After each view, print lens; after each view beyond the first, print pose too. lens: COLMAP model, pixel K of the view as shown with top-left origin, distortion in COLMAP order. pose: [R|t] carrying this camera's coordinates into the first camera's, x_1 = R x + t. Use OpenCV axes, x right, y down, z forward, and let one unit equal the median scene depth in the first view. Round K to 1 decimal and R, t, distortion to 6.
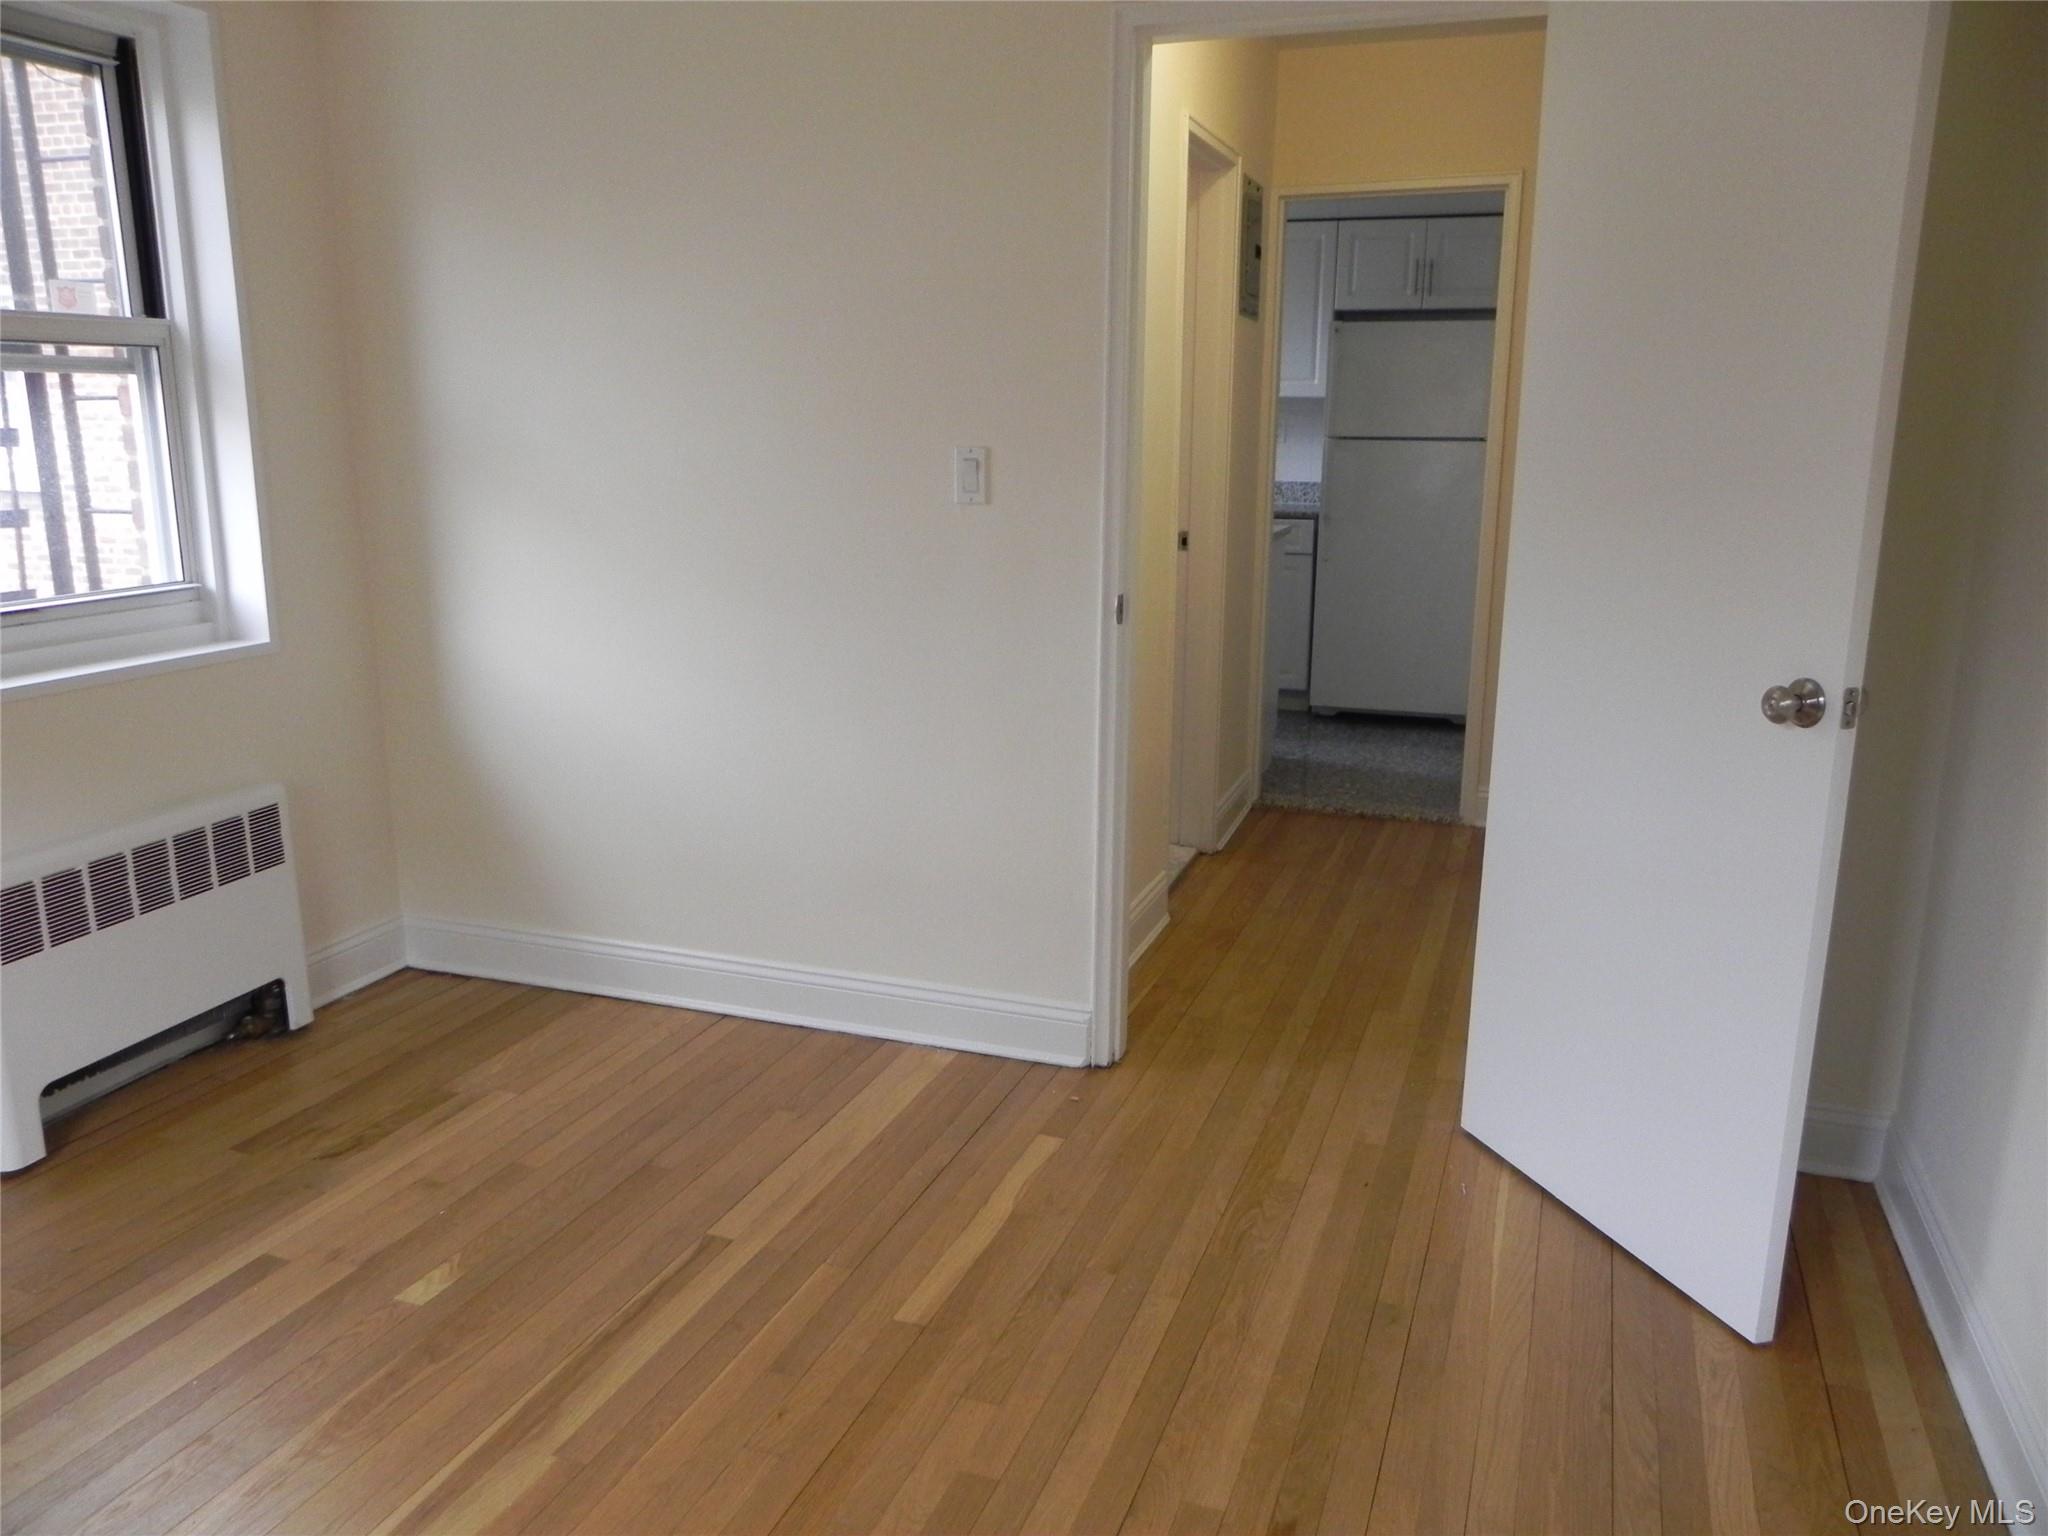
lens RADIAL K [[1550.8, 0, 1019.6], [0, 1550.8, 752.6], [0, 0, 1]] dist [-0.006843, 0.000560]
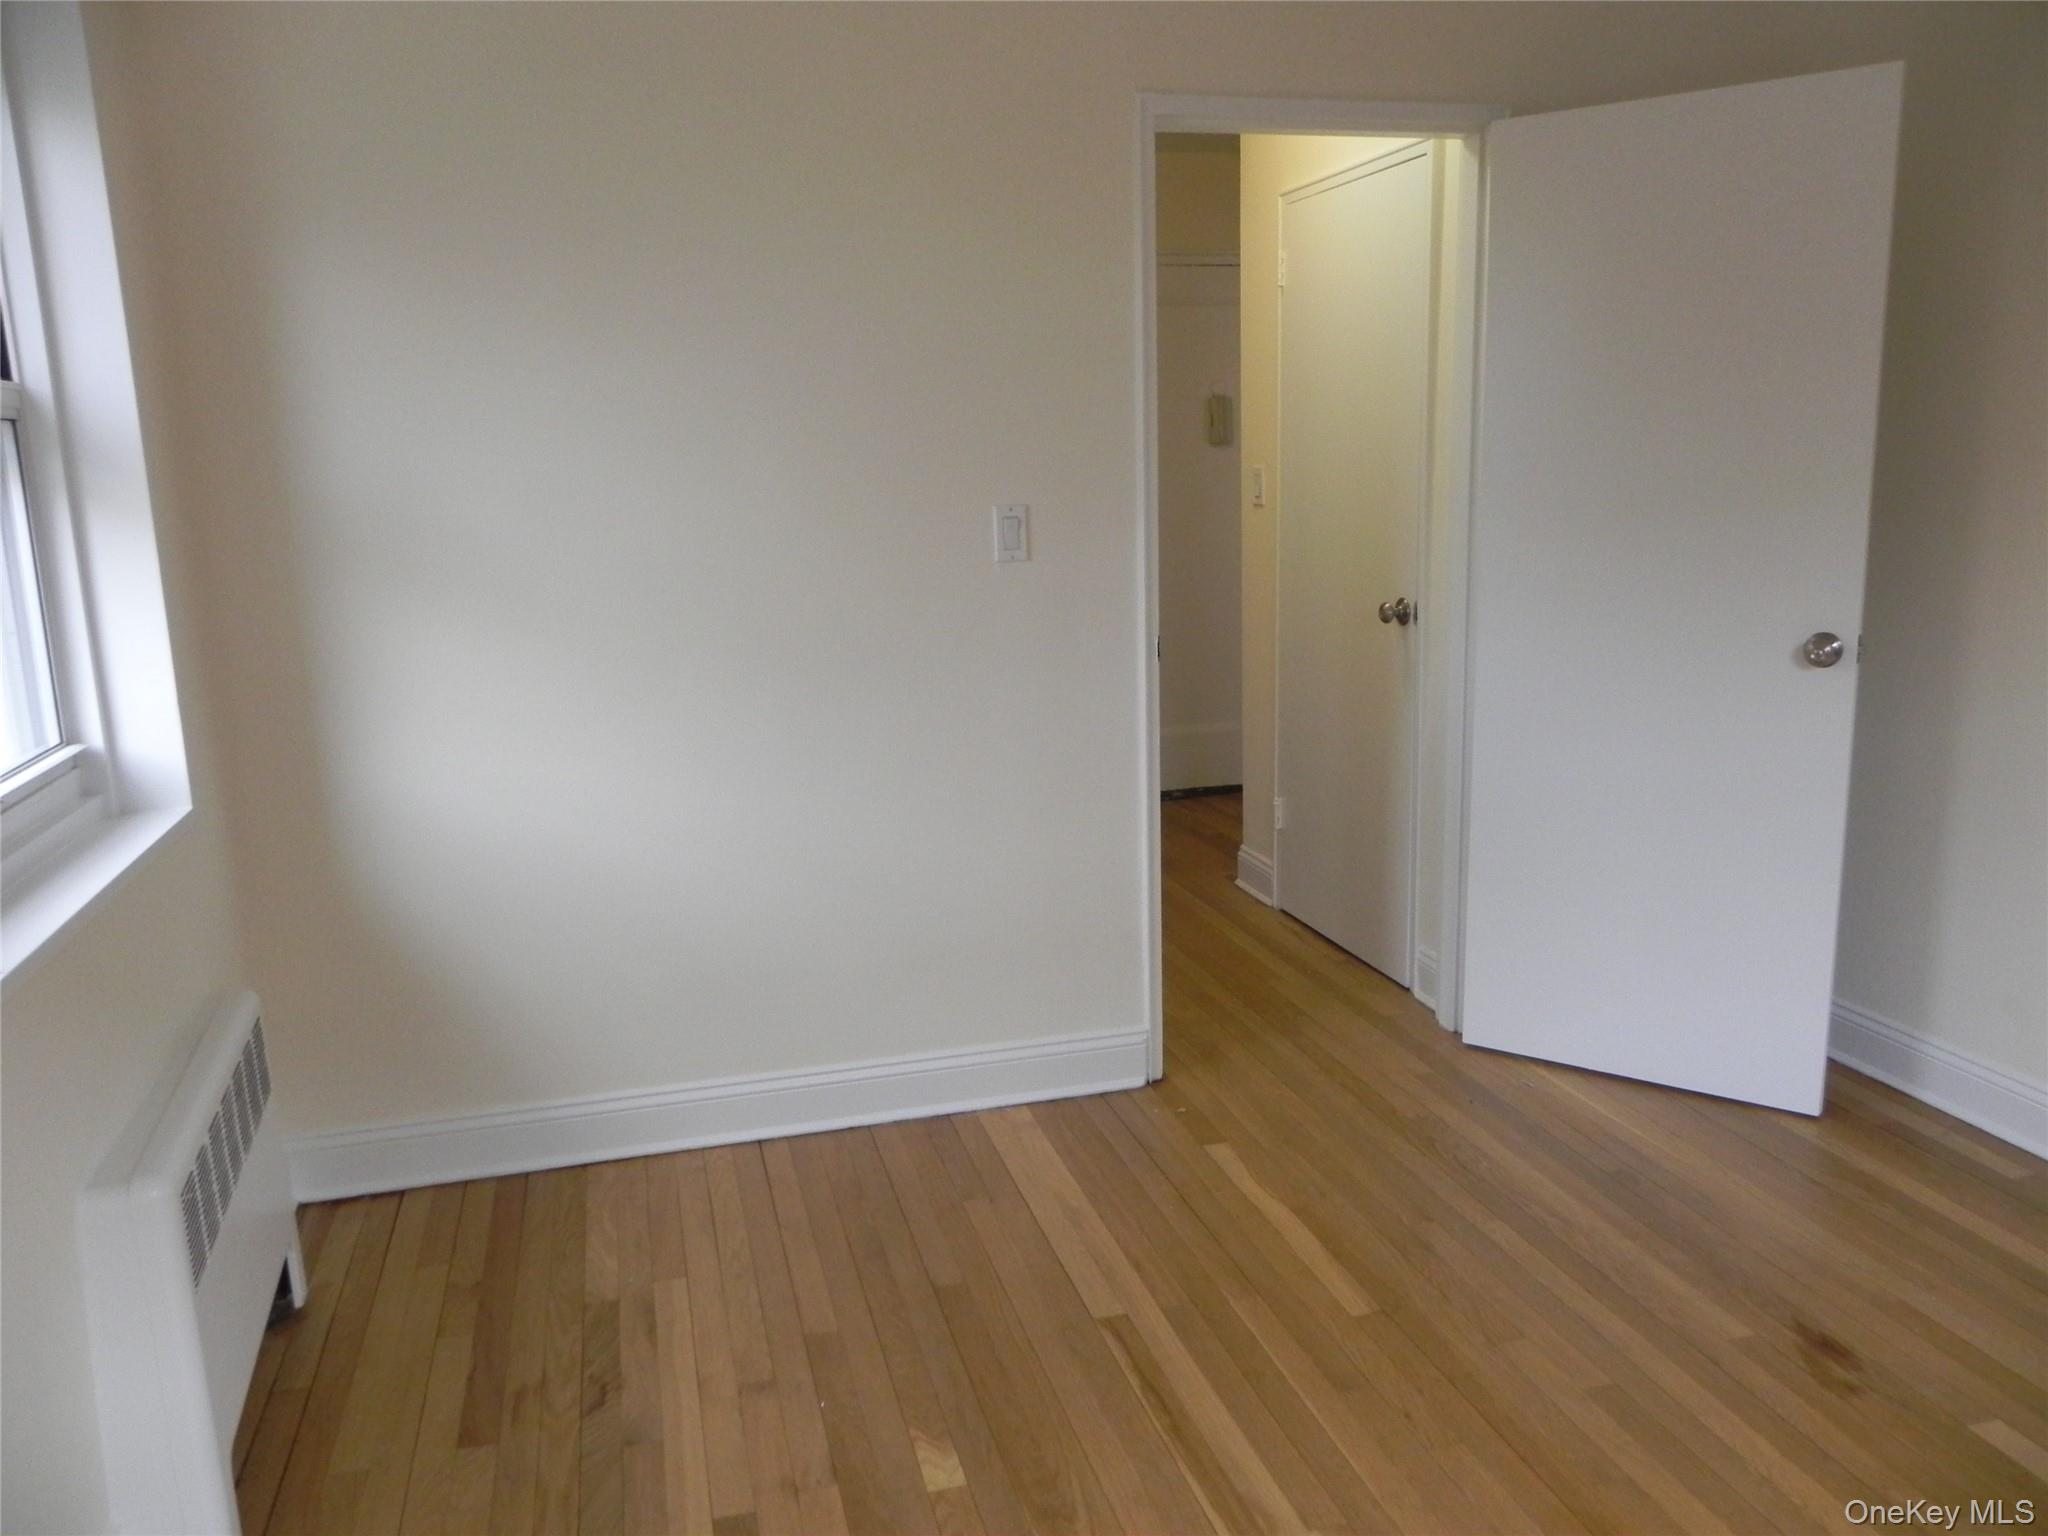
lens RADIAL K [[1550.8, 0, 1018.0], [0, 1550.8, 780.5], [0, 0, 1]] dist [-0.006843, 0.000560]
pose [[0.818794, -0.146799, 0.555002, -0.625631], [0.155381, 0.987339, 0.031919, -0.052272], [-0.552661, 0.060102, 0.831236, 0.170927]]
